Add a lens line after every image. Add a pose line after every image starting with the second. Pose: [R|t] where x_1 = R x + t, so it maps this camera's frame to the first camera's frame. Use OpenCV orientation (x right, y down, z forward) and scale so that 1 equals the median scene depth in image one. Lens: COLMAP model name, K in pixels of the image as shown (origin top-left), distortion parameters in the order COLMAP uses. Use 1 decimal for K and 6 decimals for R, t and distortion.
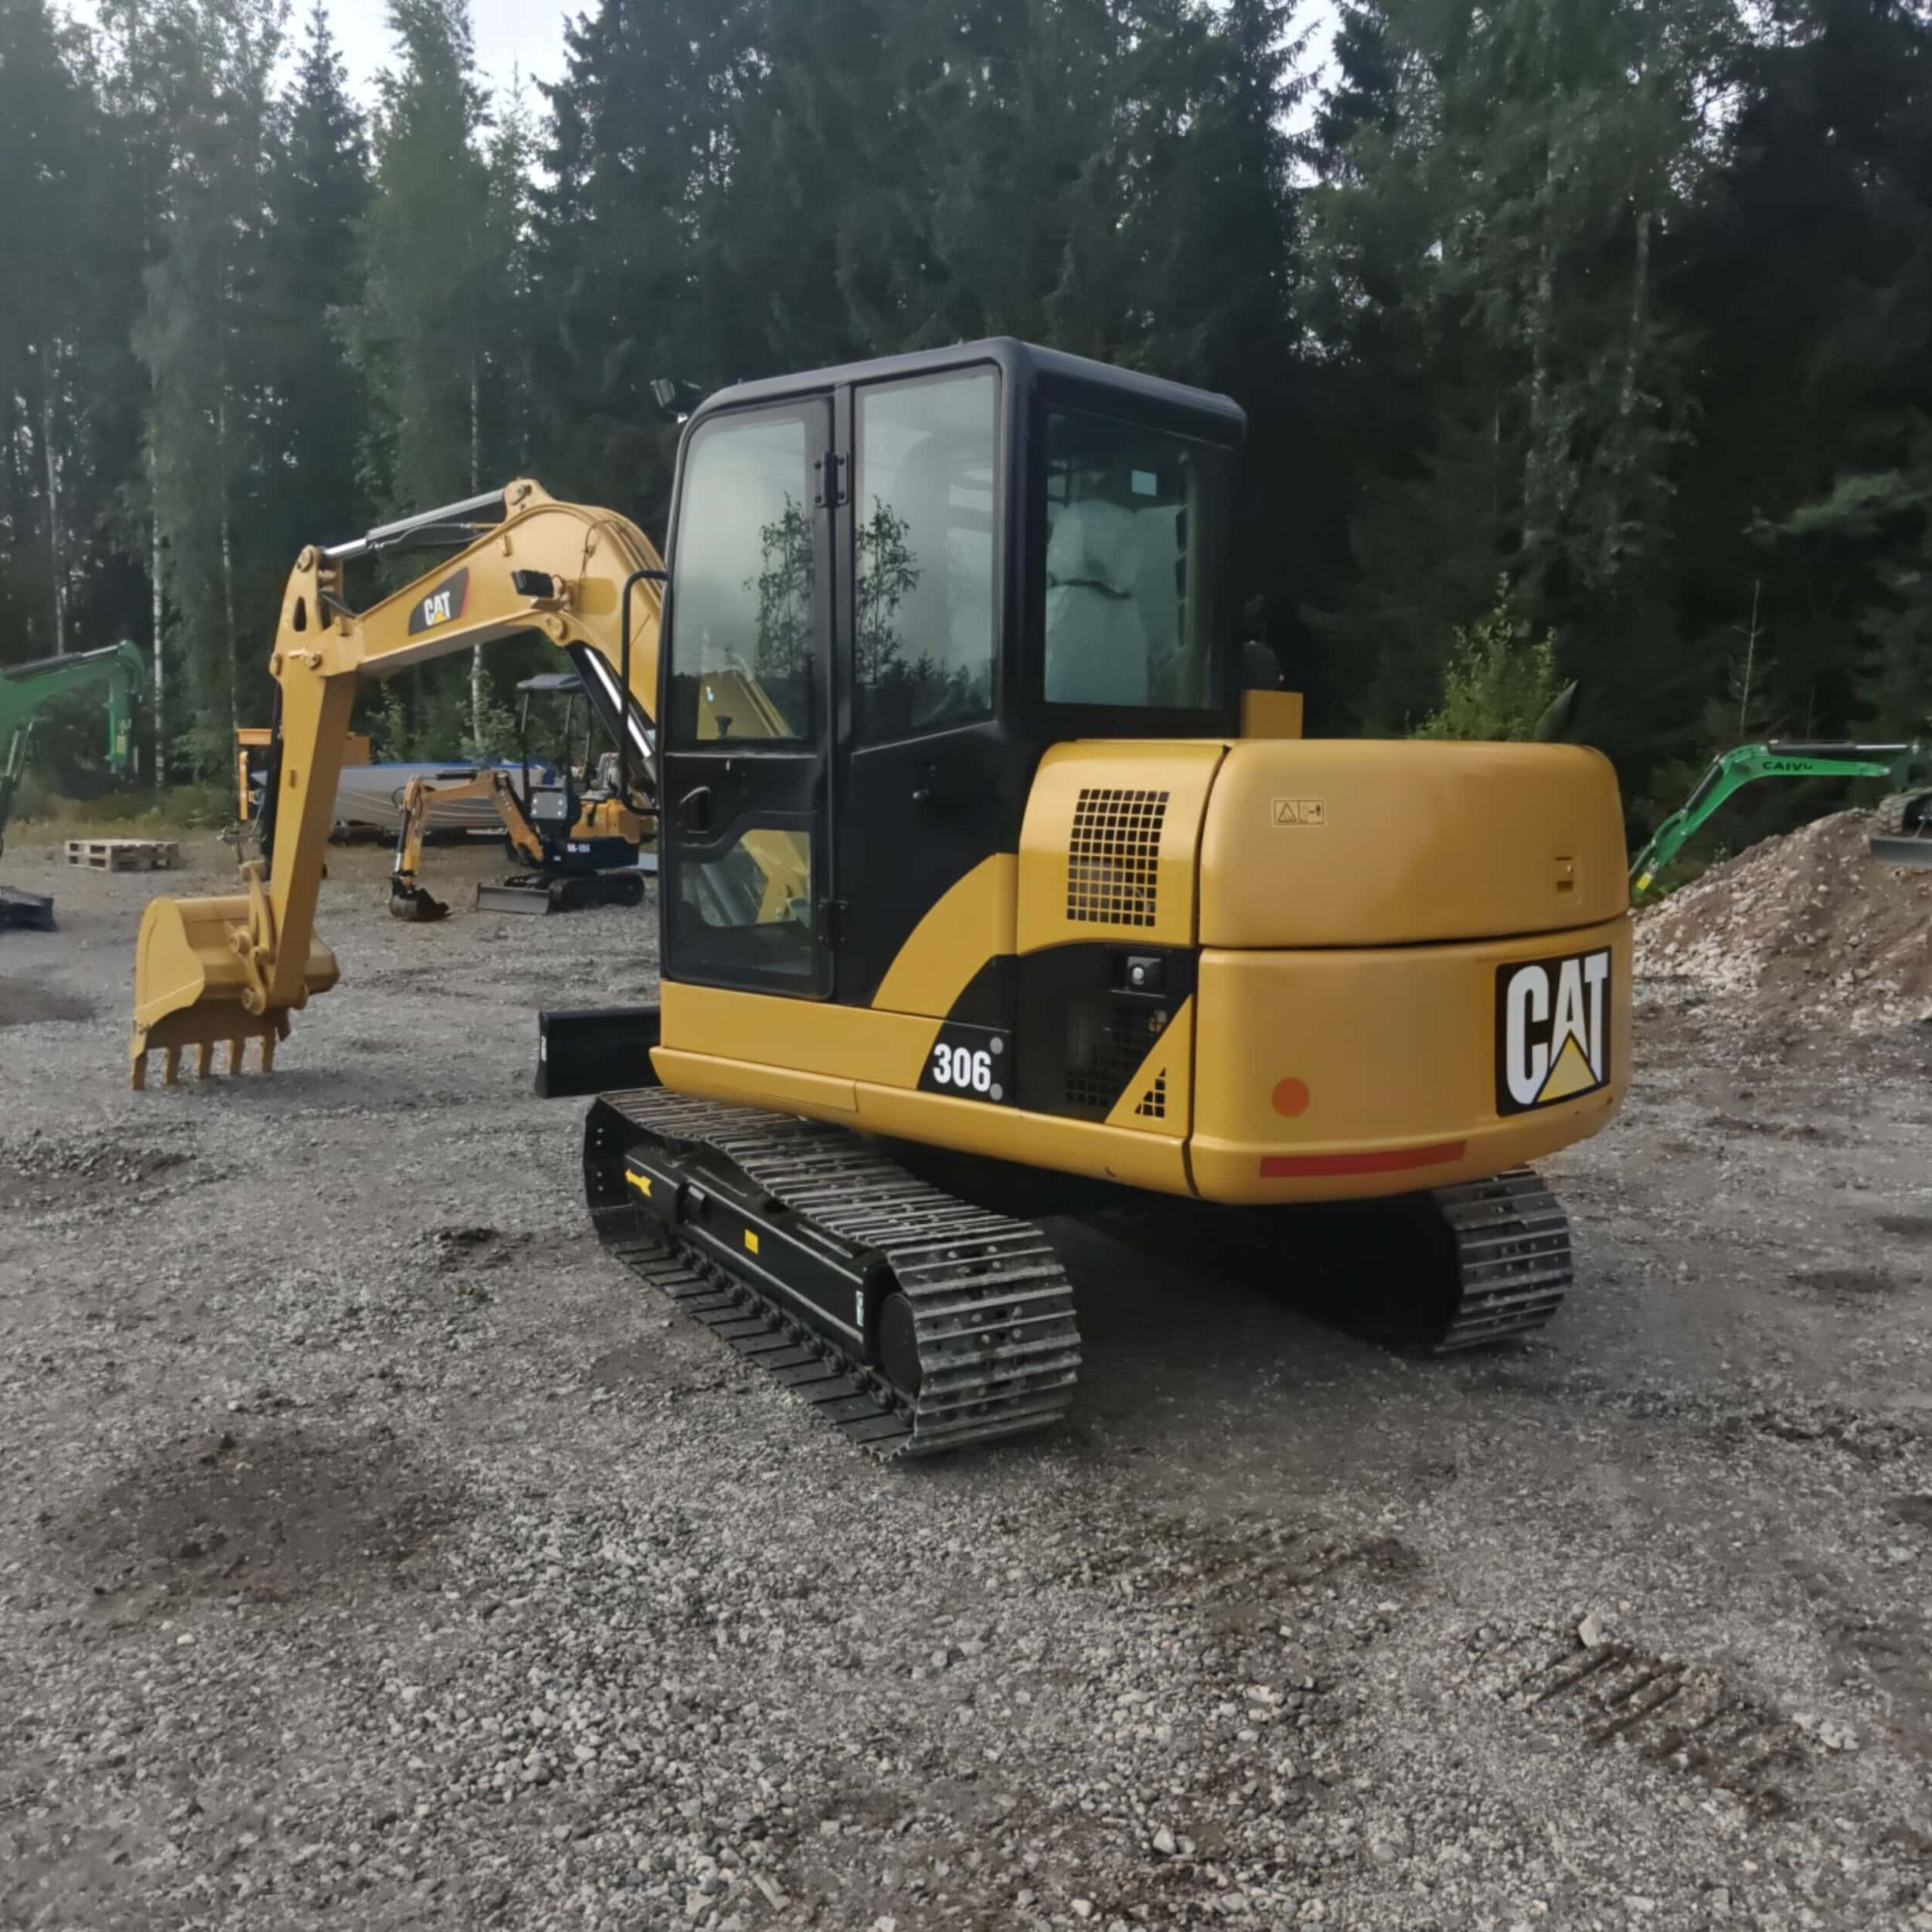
lens RADIAL K [[1814.3, 0, 966.0], [0, 1814.3, 966.0], [0, 0, 1]] dist [0.042132, -0.001311]
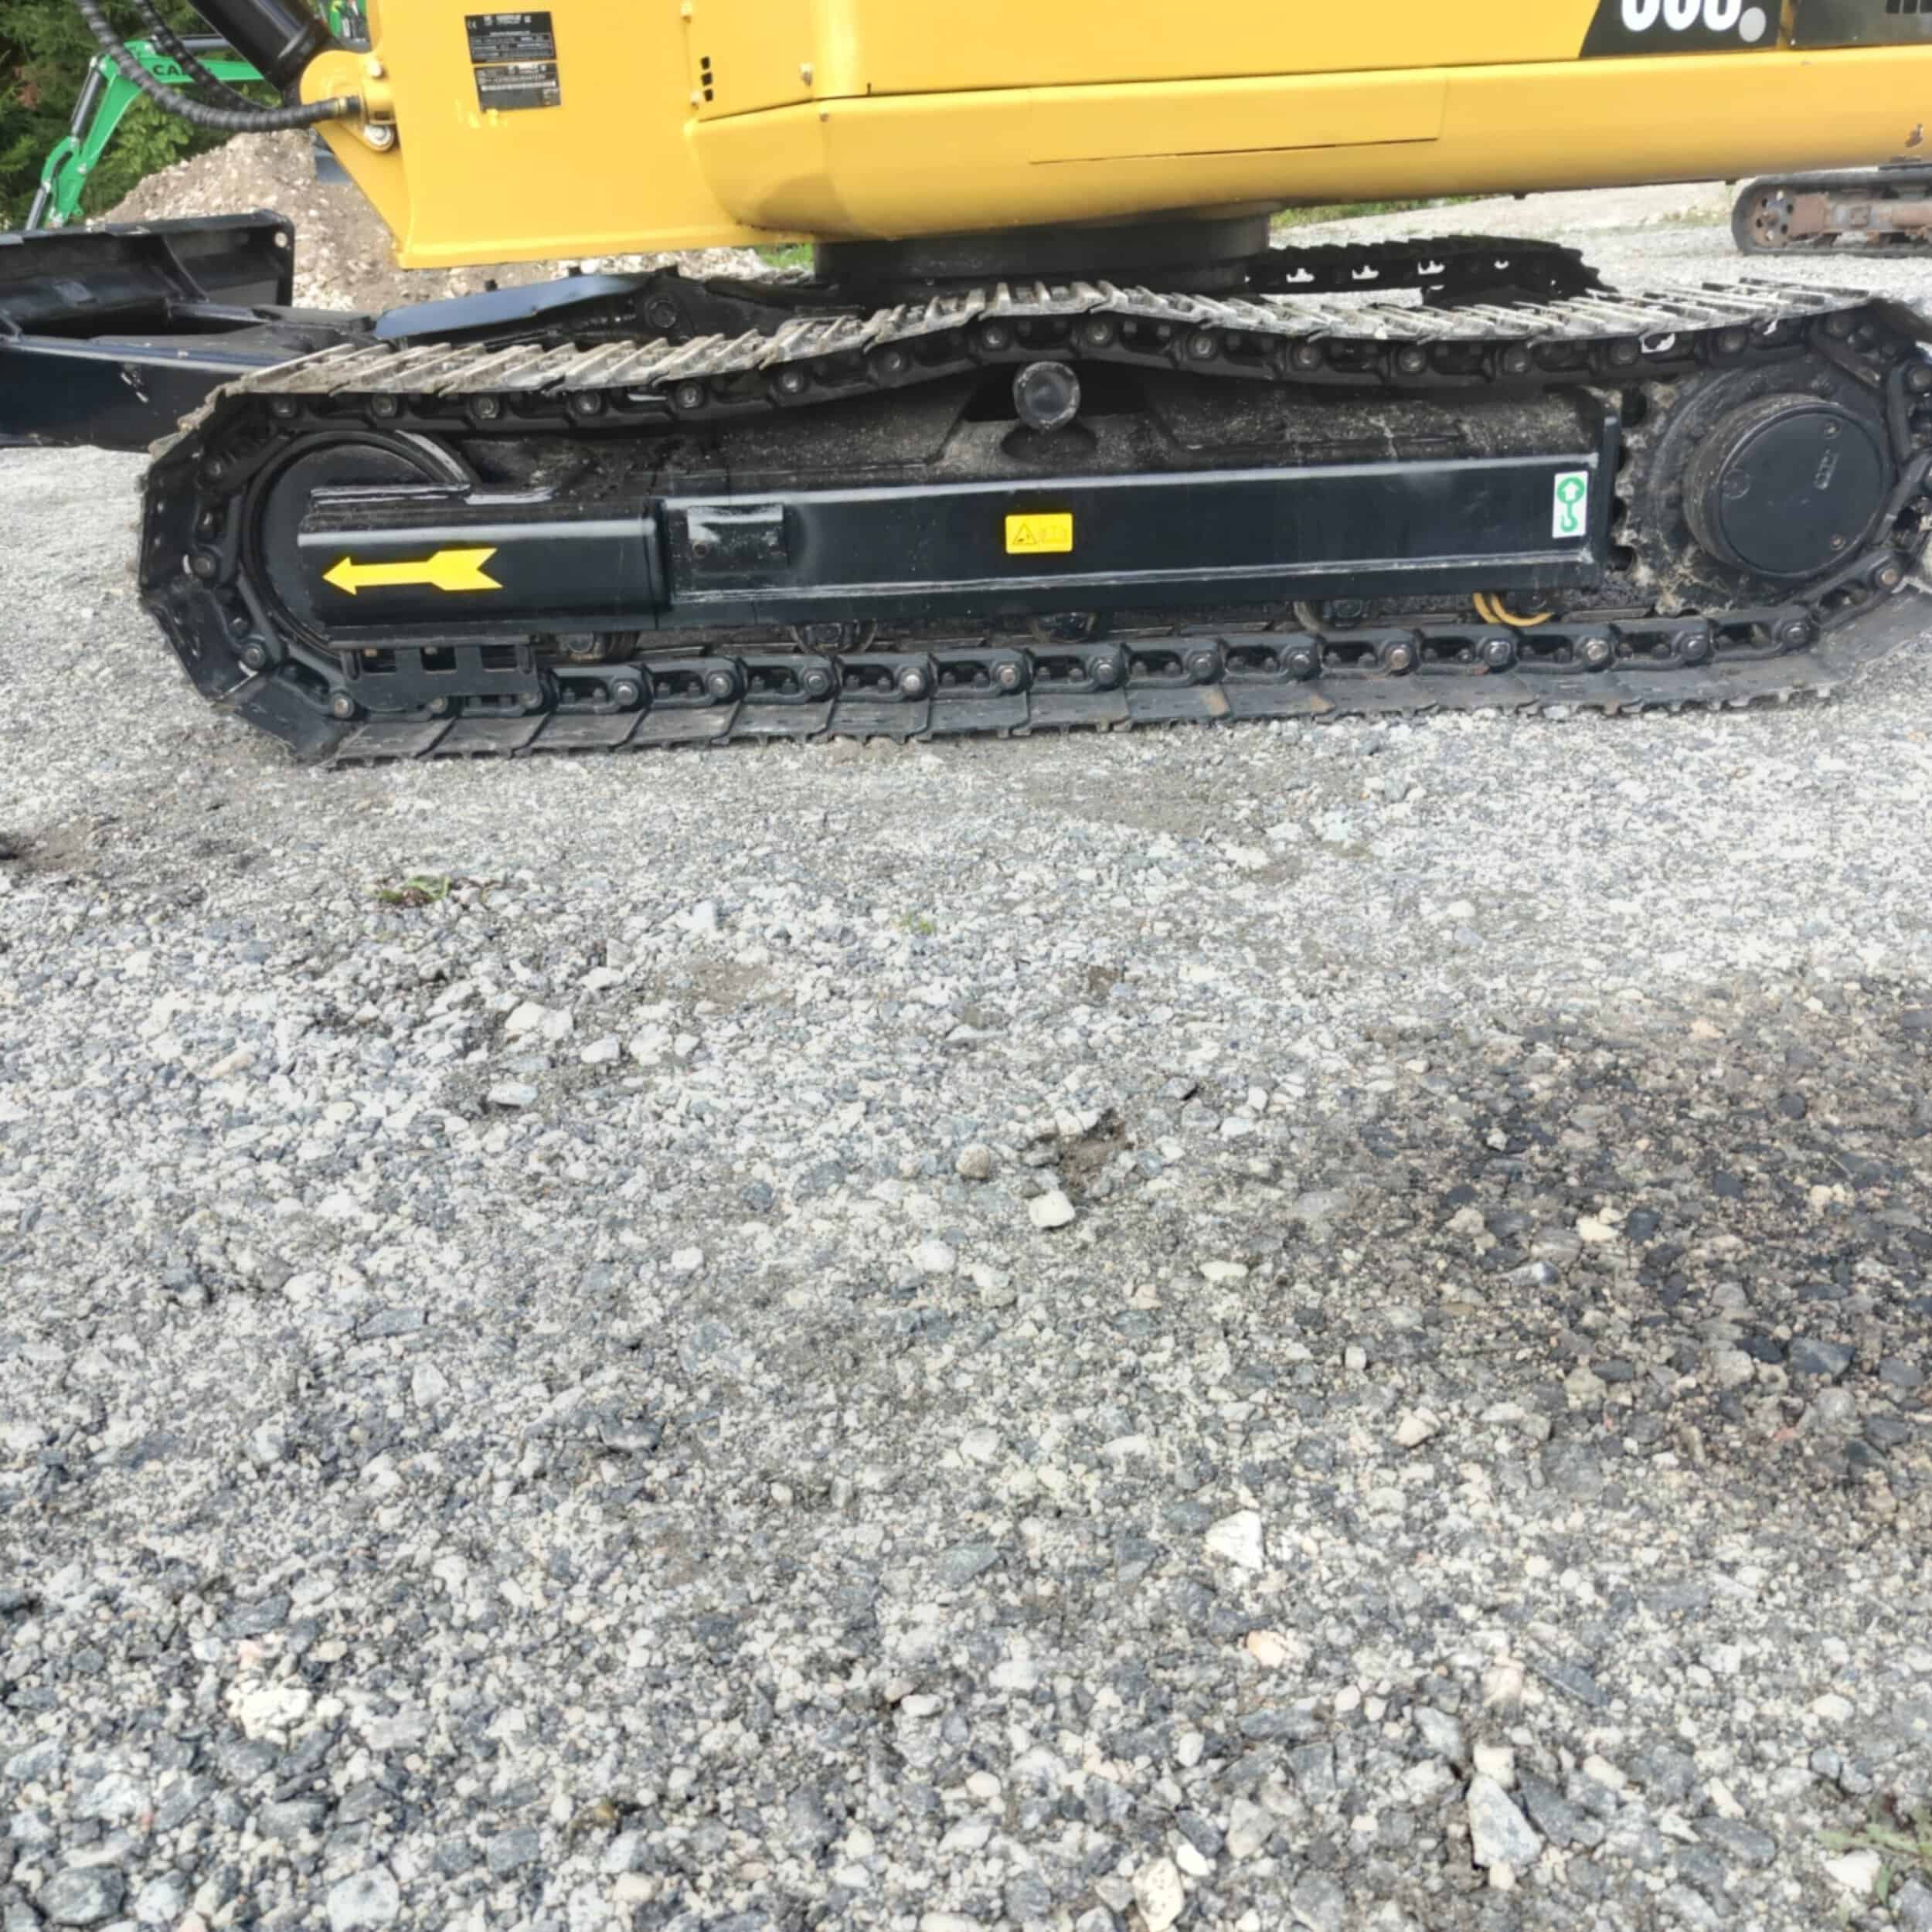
lens RADIAL K [[1812.2, 0, 977.4], [0, 1812.2, 1048.6], [0, 0, 1]] dist [0.020818, -0.030318]
pose [[0.497174, -0.414228, 0.762387, -0.487923], [0.156910, 0.907116, 0.390538, 0.073684], [-0.853345, -0.074539, 0.515991, 0.661638]]
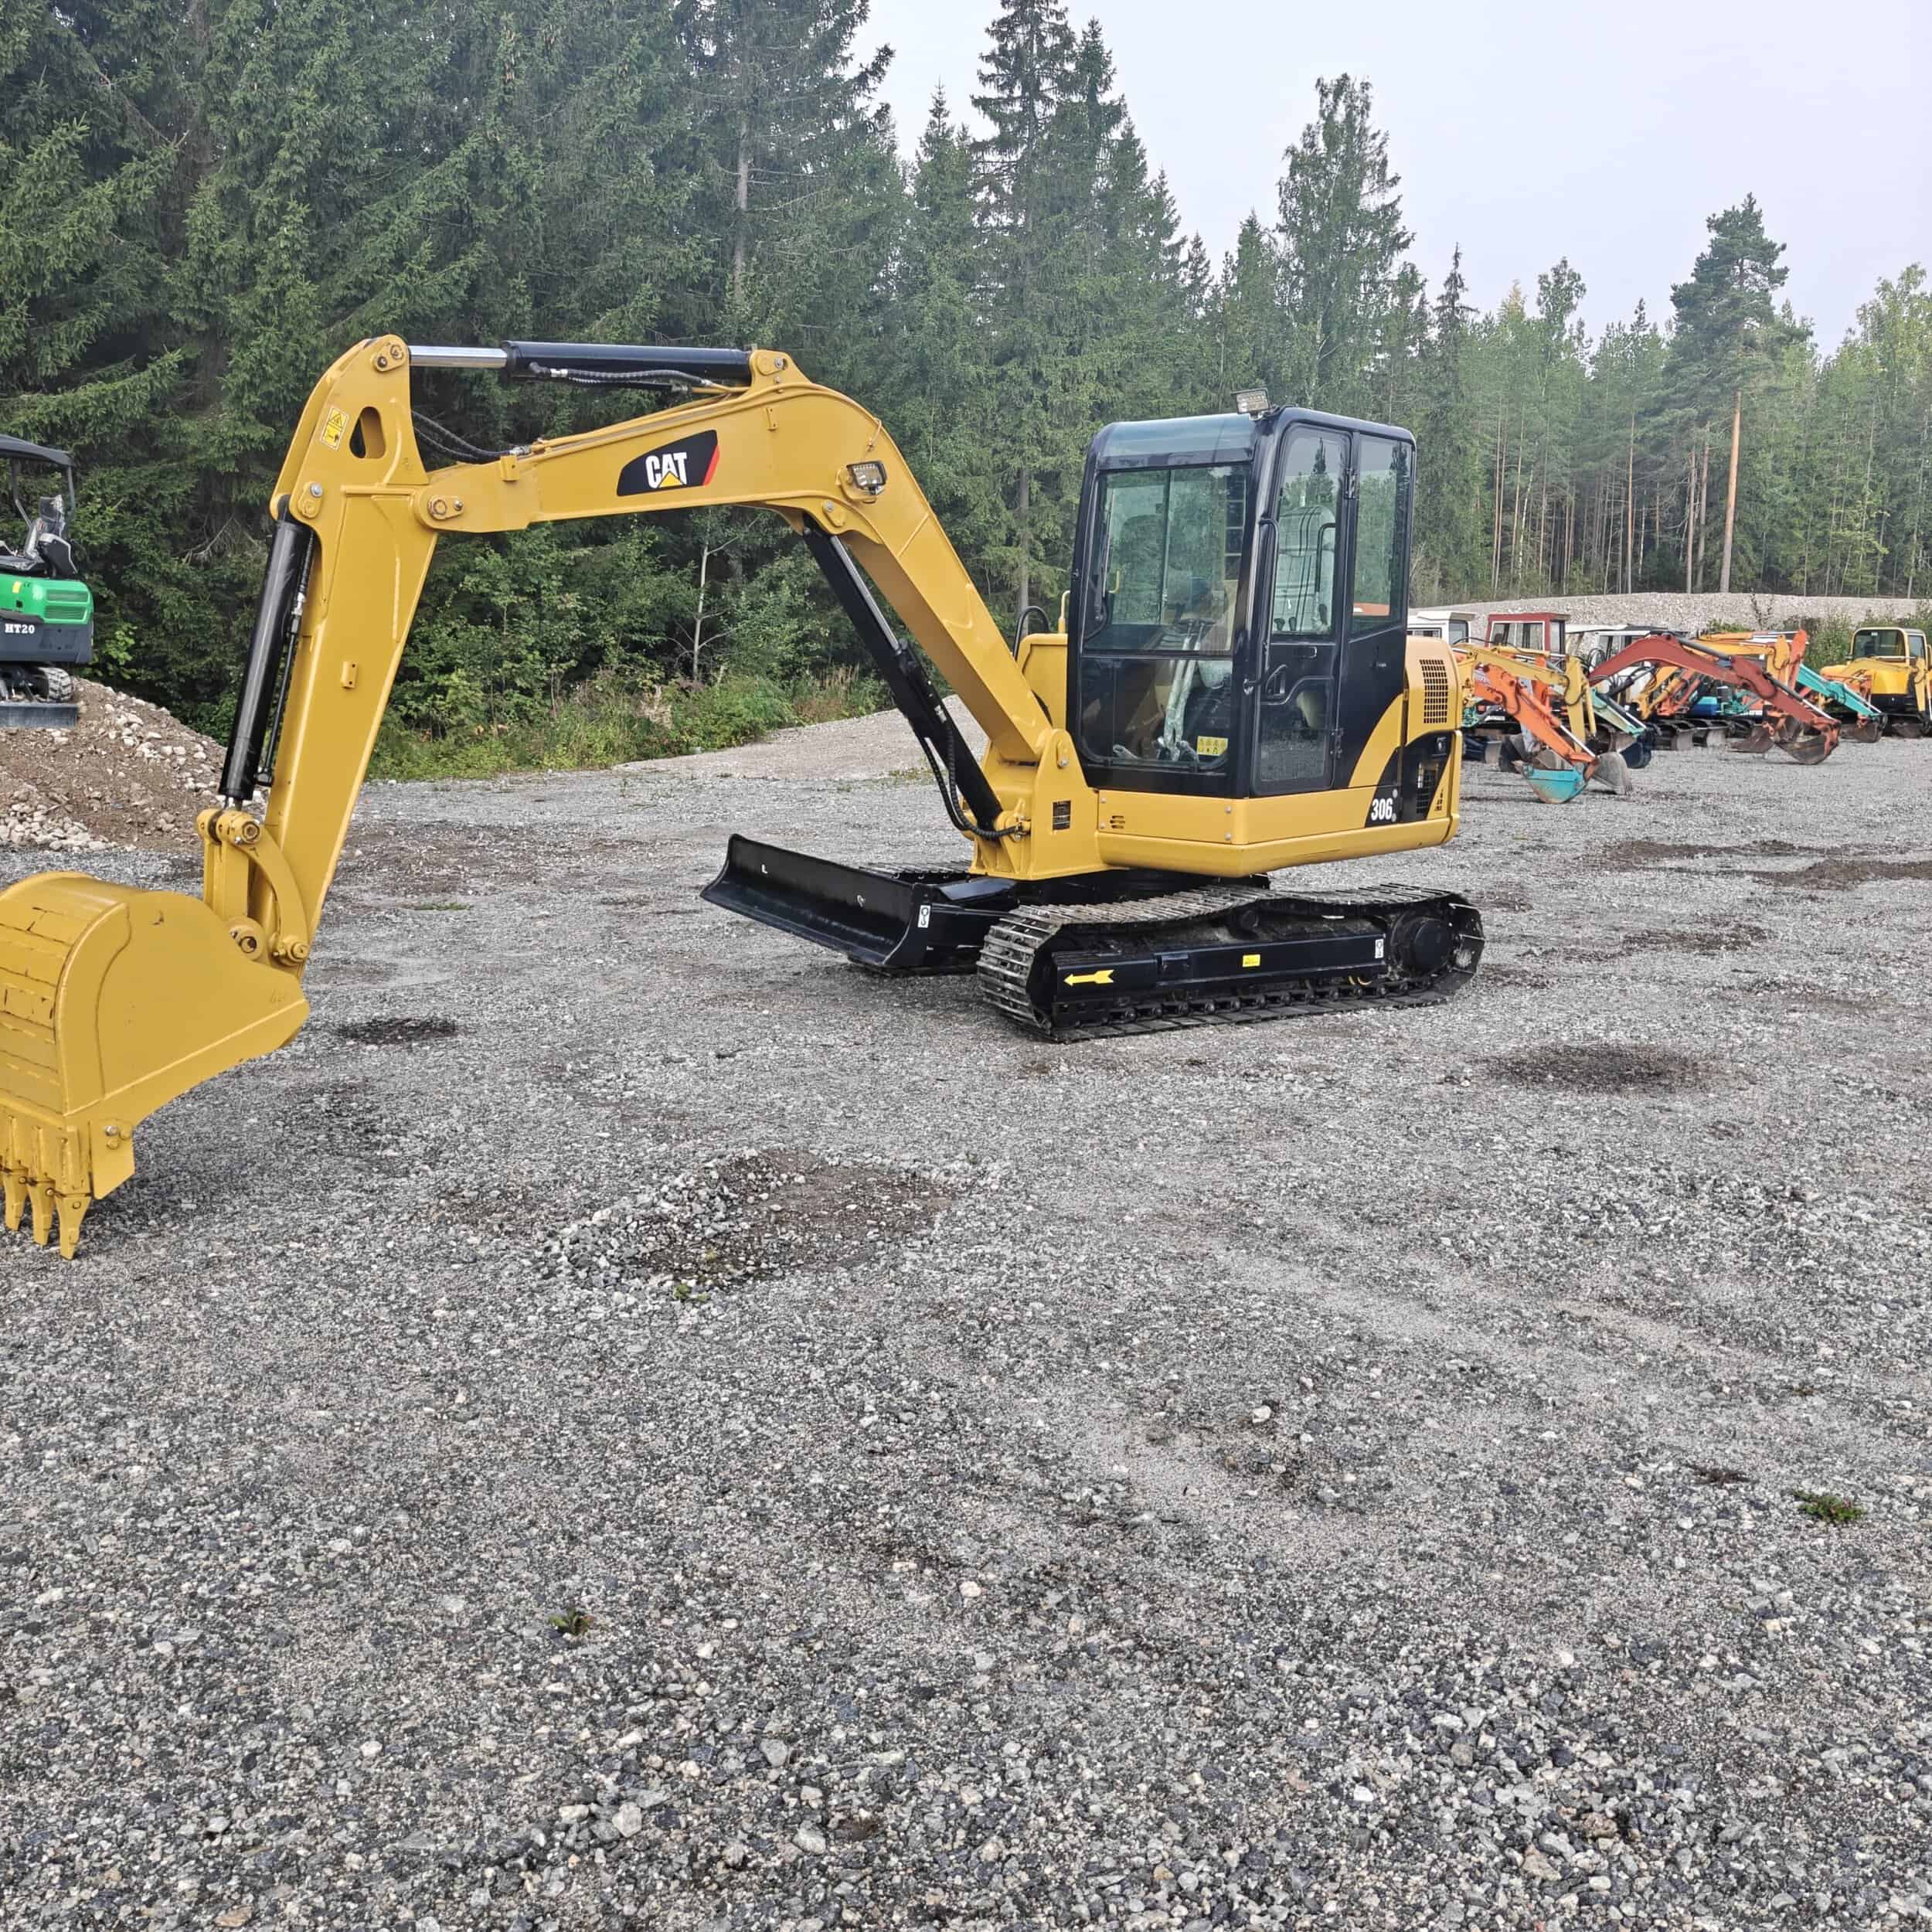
lens RADIAL K [[1817.0, 0, 973.9], [0, 1817.0, 1002.5], [0, 0, 1]] dist [0.007550, -0.012574]
pose [[0.008004, -0.201811, 0.979392, -1.447723], [0.105718, 0.974105, 0.199857, -0.131037], [-0.994364, 0.101940, 0.029132, 1.049490]]
